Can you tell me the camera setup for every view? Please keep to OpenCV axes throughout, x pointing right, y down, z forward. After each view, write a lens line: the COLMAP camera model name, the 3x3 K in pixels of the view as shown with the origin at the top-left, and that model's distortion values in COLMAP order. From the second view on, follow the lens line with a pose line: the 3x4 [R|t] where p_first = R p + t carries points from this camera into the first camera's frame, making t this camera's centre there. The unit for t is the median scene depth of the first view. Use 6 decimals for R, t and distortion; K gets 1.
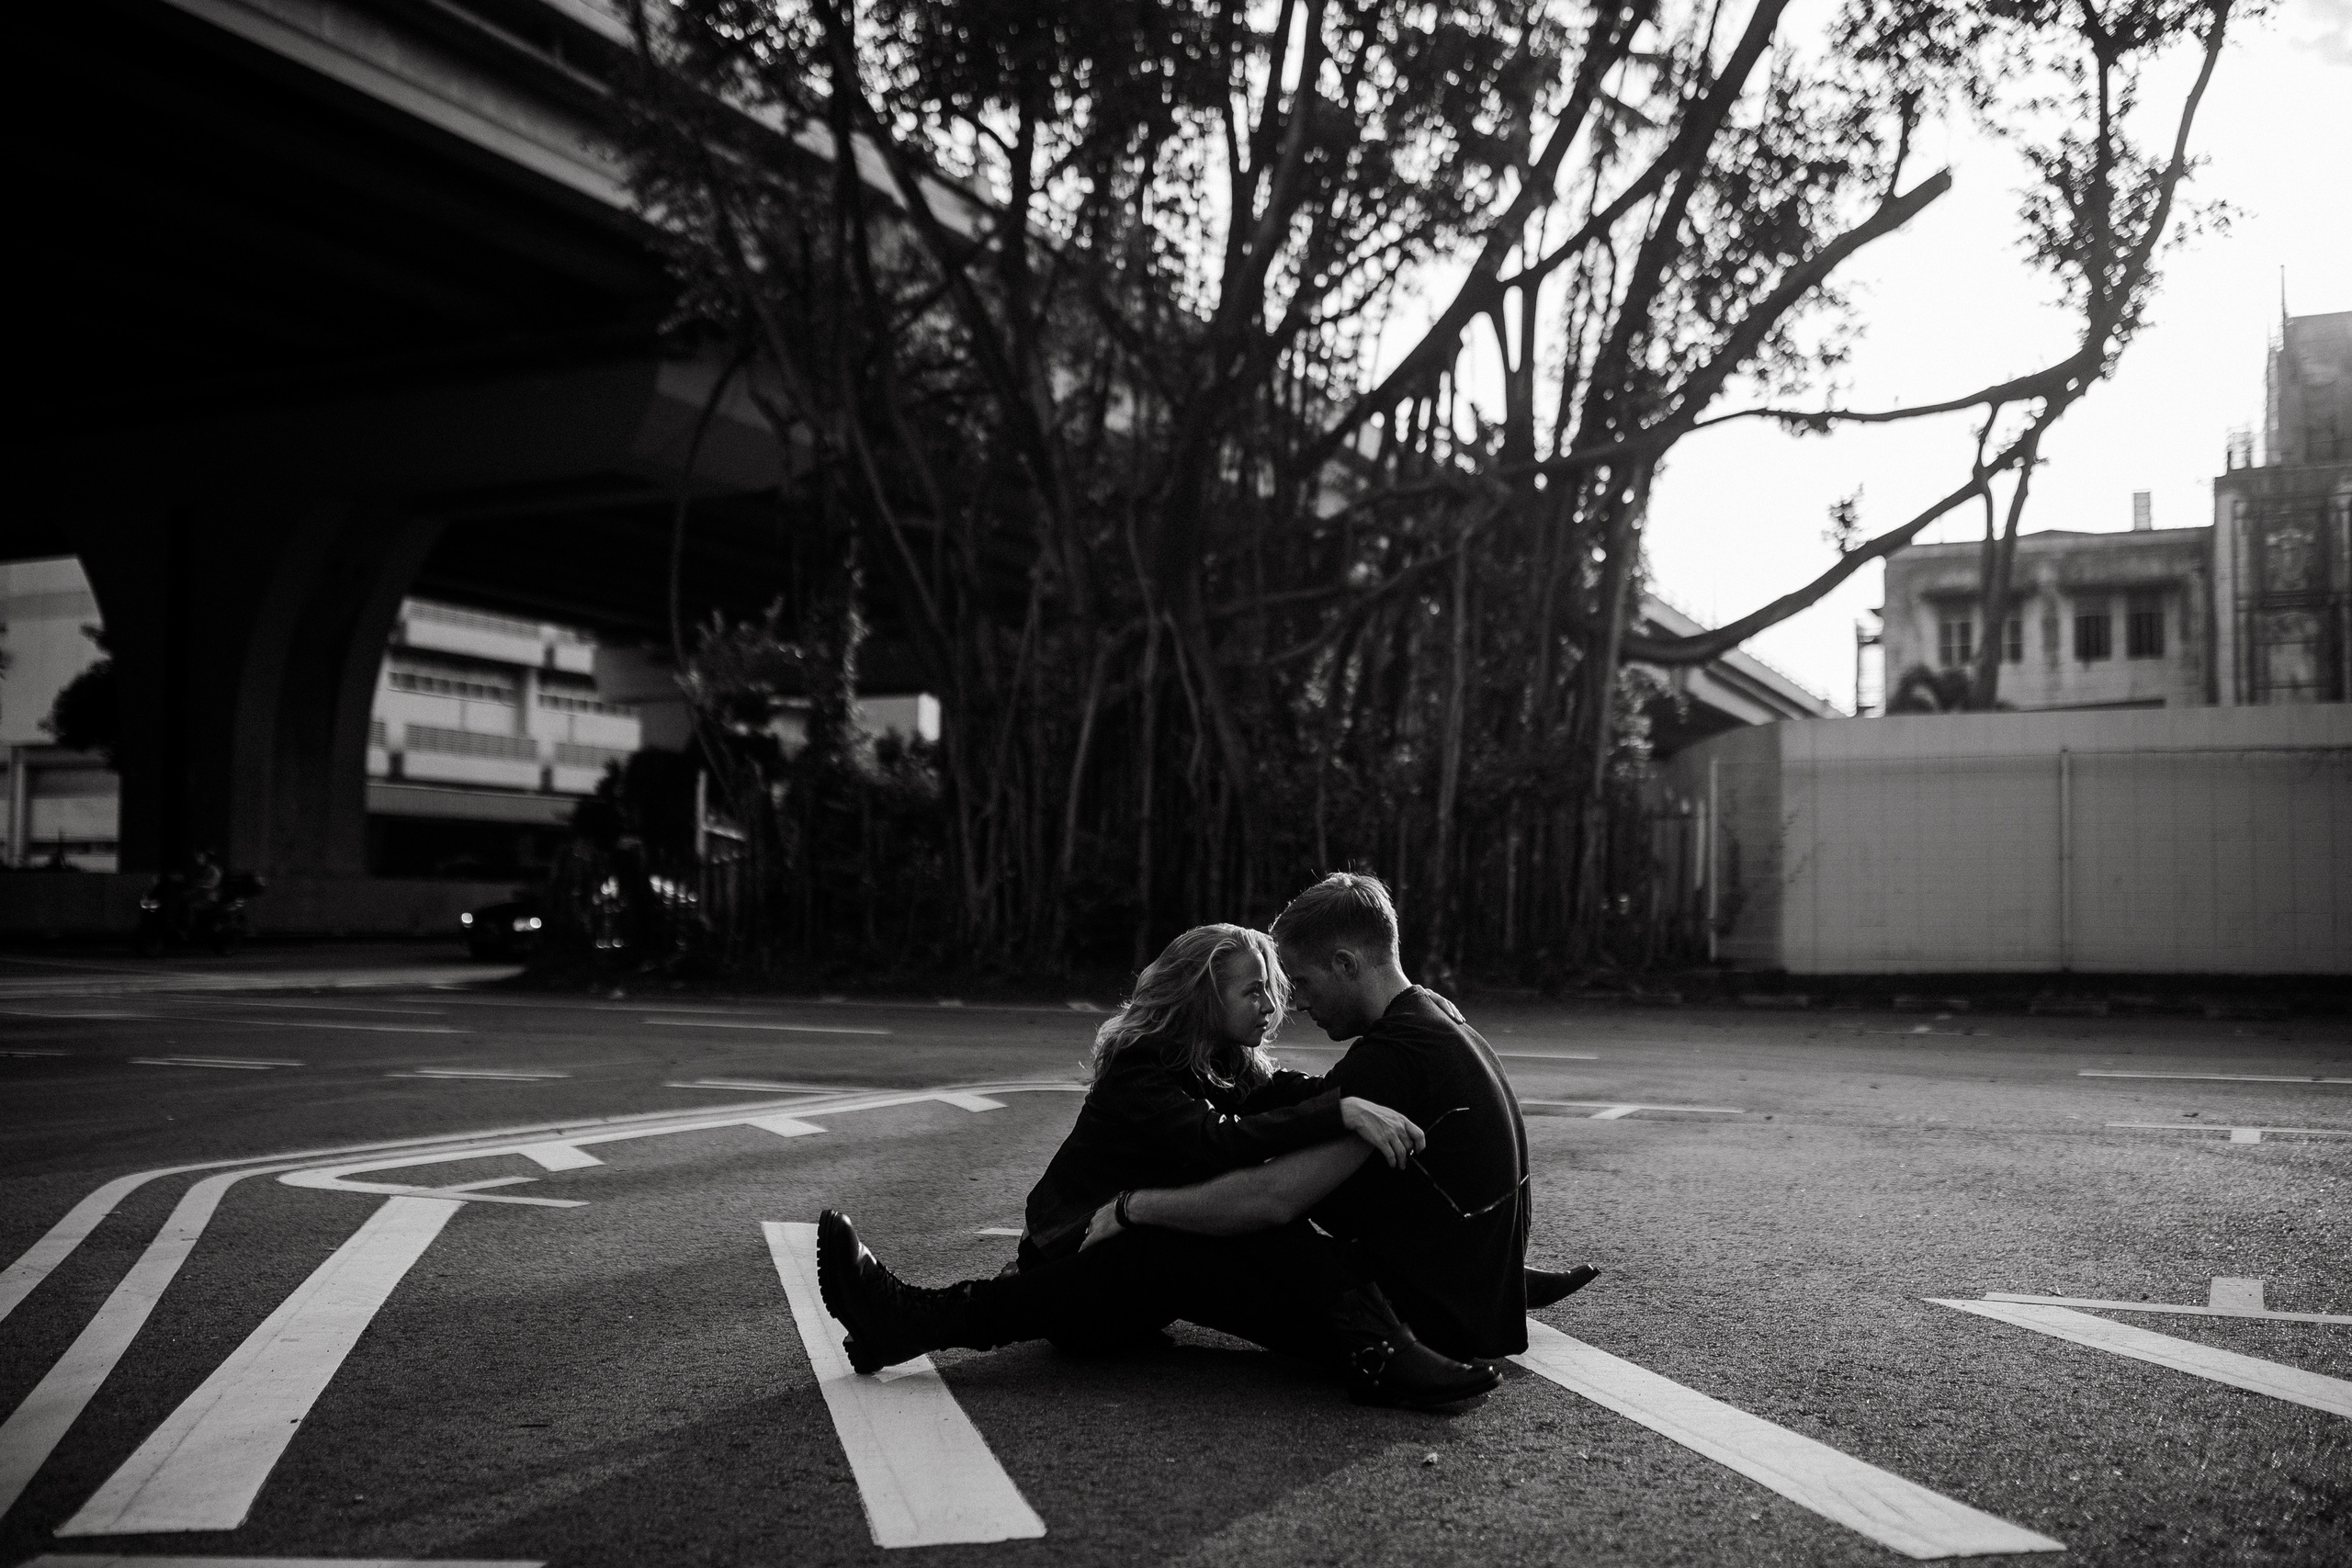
lens RADIAL K [[2251.8, 0, 1173.2], [0, 2251.8, 805.5], [0, 0, 1]] dist [0.001456, -0.020820]
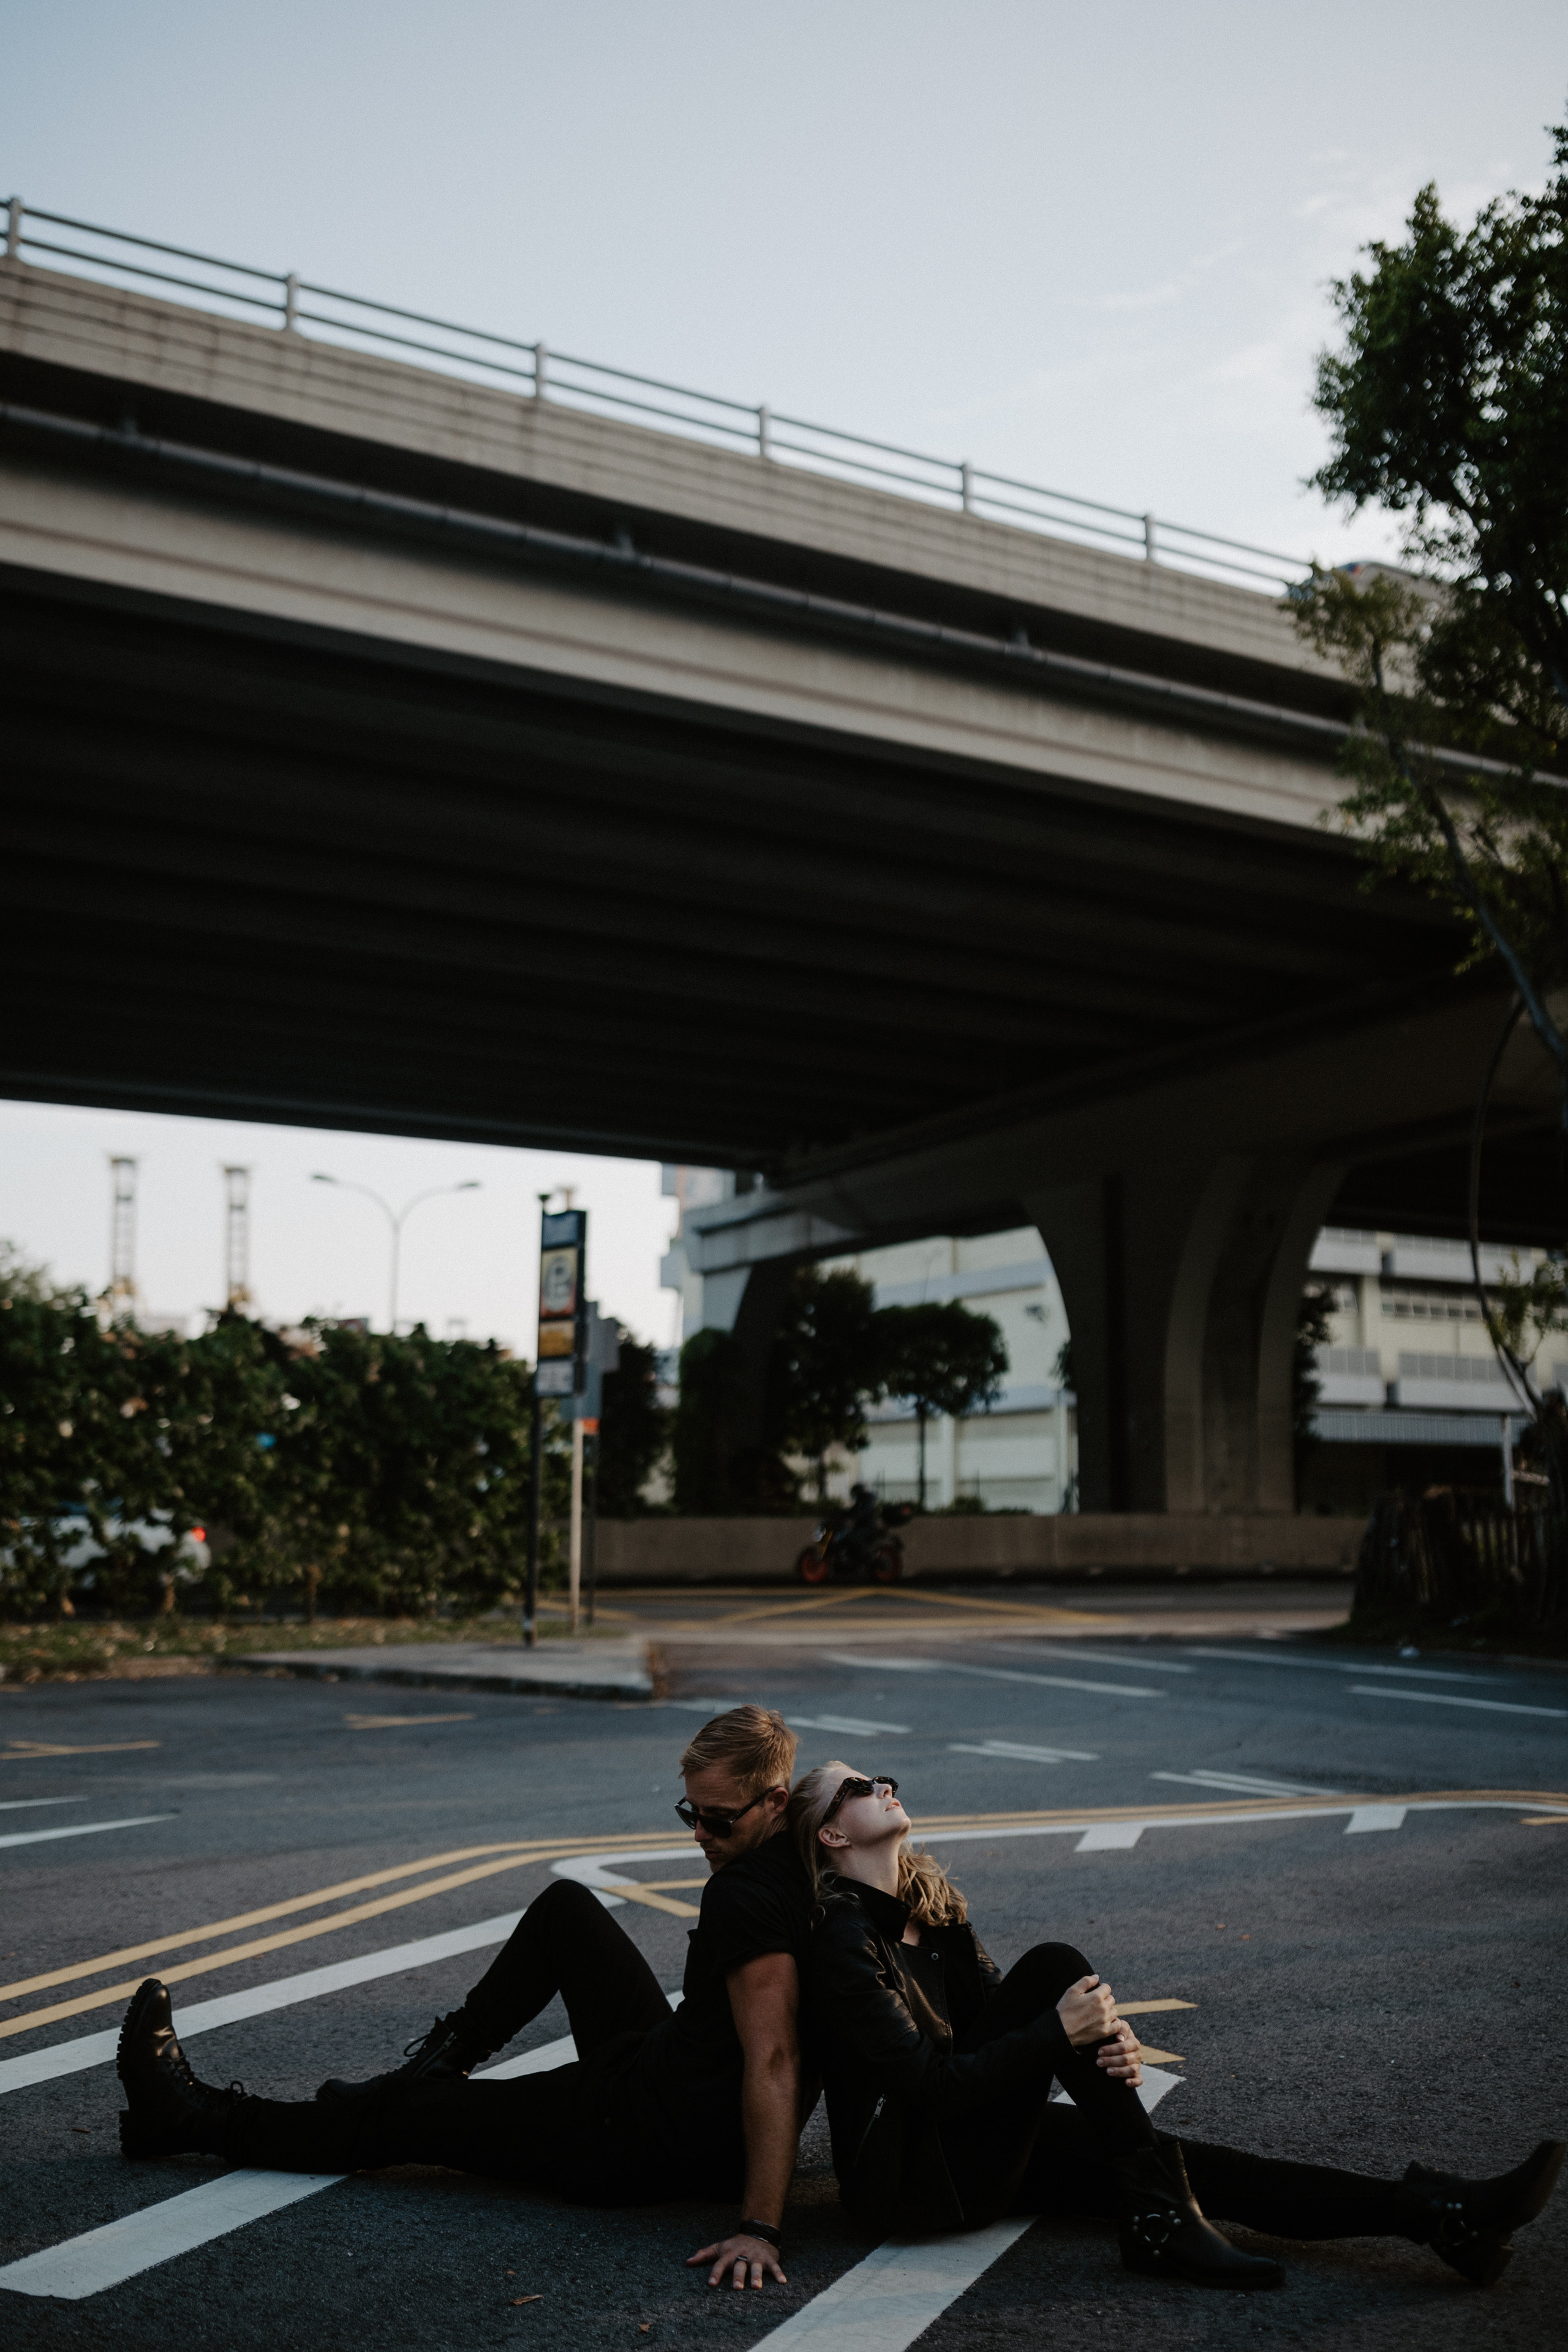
lens RADIAL K [[2259.7, 0, 789.7], [0, 2259.7, 1142.6], [0, 0, 1]] dist [-0.019326, -0.006414]
pose [[0.811491, -0.098596, -0.575987, 0.124604], [0.027314, 0.990986, -0.131152, -0.014749], [0.583726, 0.090696, 0.806869, 0.025350]]
